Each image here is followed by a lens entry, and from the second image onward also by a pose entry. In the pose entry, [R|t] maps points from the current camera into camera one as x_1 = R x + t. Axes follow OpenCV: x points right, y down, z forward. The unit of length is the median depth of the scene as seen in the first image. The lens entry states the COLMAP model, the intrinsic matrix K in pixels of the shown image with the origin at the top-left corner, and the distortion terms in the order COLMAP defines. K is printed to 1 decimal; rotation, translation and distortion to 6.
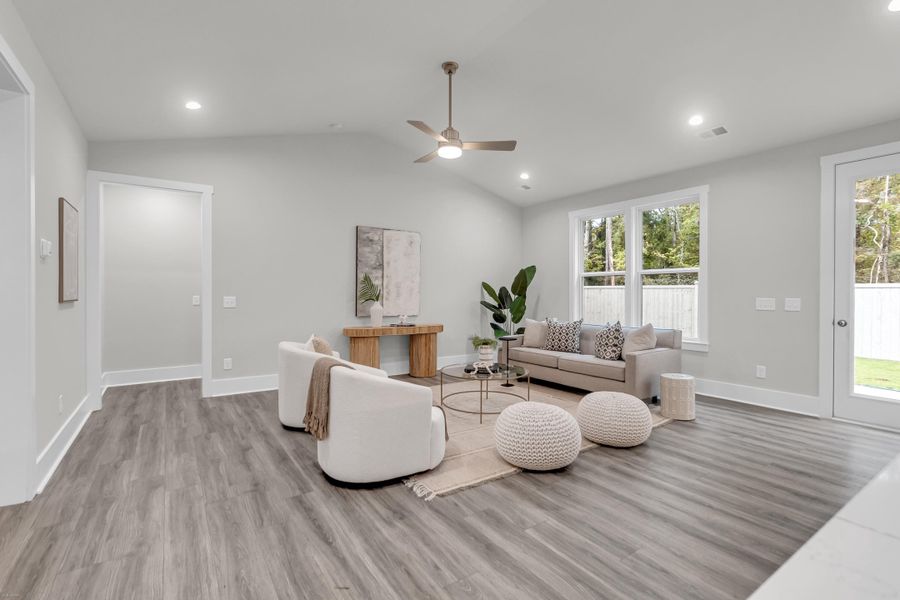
lens RADIAL K [[428.8, 0, 446.8], [0, 428.8, 300.1], [0, 0, 1]] dist [-0.005036, -0.001248]
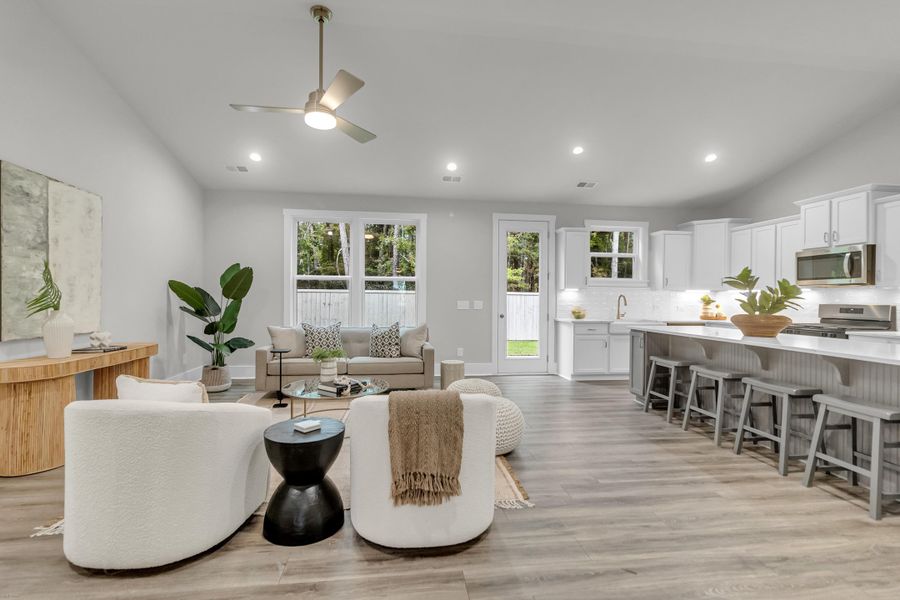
lens RADIAL K [[428.8, 0, 444.7], [0, 428.8, 298.8], [0, 0, 1]] dist [-0.005036, -0.001248]
pose [[0.426121, 0.000740, 0.904666, -0.468484], [0.008649, 0.999951, -0.004892, -0.004605], [-0.904625, 0.009909, 0.426094, 0.343608]]
